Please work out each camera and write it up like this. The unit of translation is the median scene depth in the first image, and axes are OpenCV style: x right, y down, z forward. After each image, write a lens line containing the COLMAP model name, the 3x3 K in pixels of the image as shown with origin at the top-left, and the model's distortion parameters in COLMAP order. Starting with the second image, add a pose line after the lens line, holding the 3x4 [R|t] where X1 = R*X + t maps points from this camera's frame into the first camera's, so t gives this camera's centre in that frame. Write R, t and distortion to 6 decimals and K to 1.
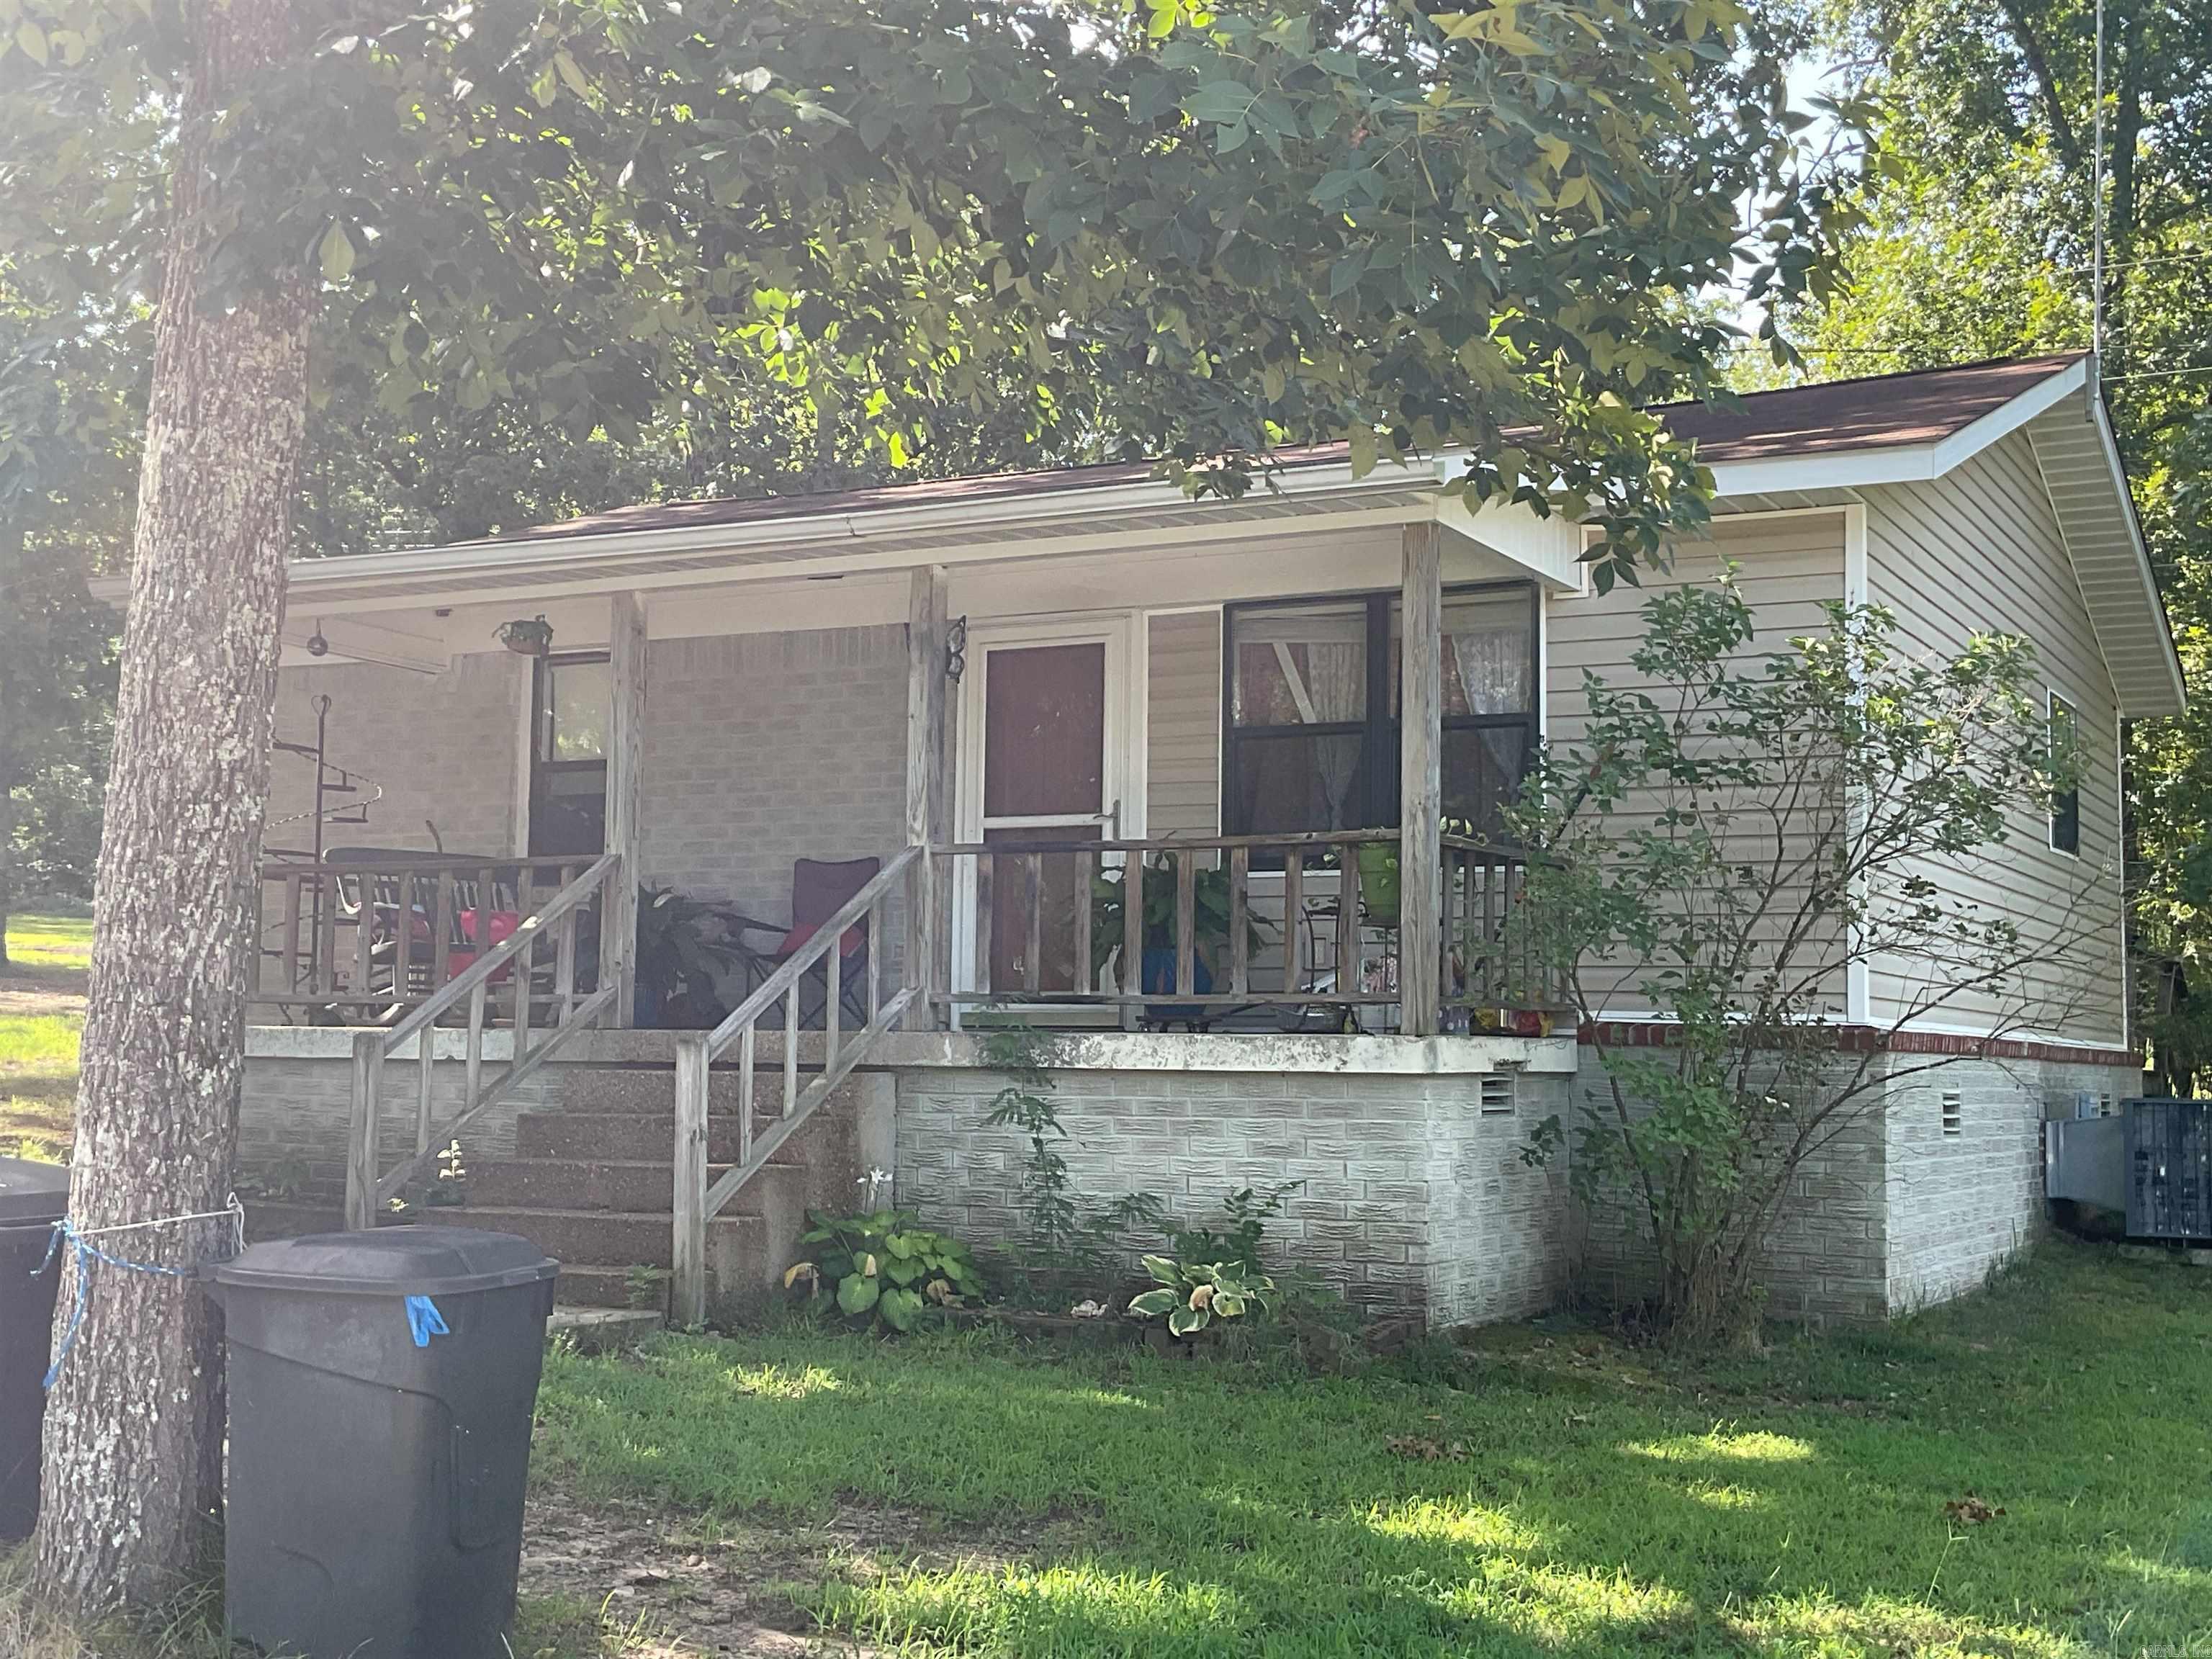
lens RADIAL K [[2790.0, 0, 1106.0], [0, 2790.0, 829.5], [0, 0, 1]] dist [-0.000367, 0.006029]
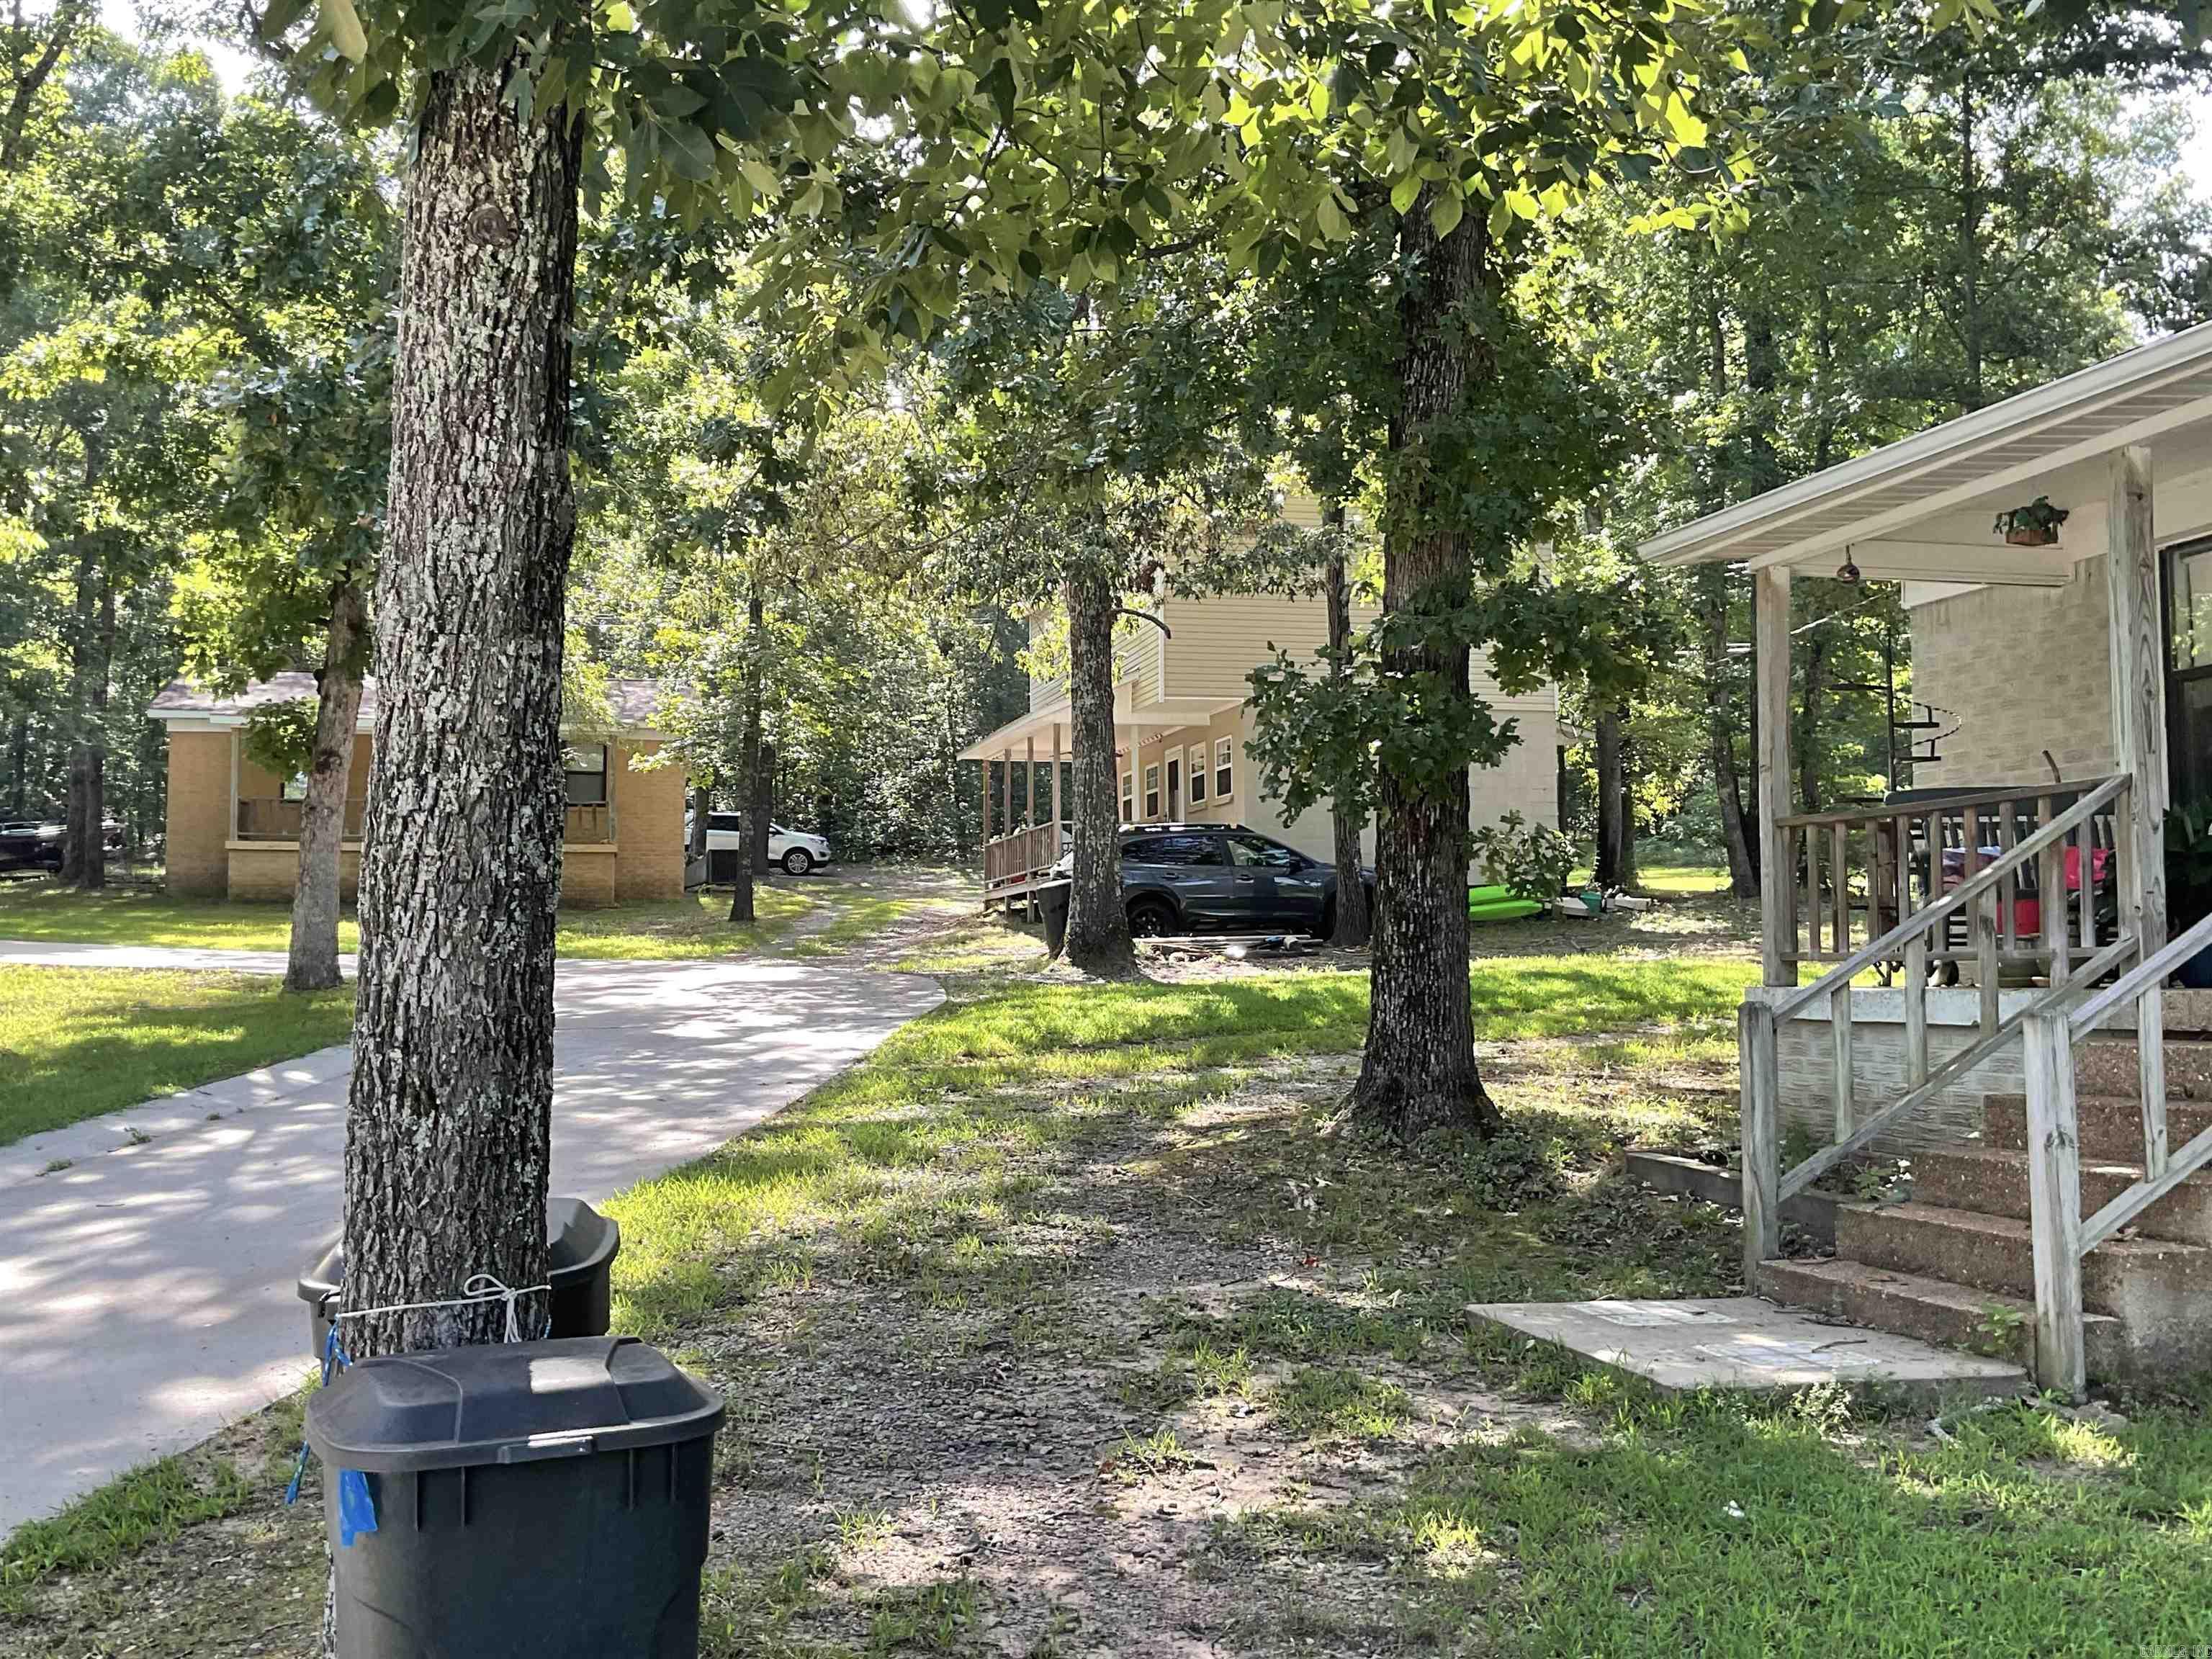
lens RADIAL K [[2301.1, 0, 1106.0], [0, 2301.1, 829.5], [0, 0, 1]] dist [0.134715, -0.307892]
pose [[0.658701, -0.065106, -0.749583, 0.294509], [0.076950, 0.996855, -0.018964, 0.032366], [0.748460, -0.045189, 0.661639, 0.708565]]
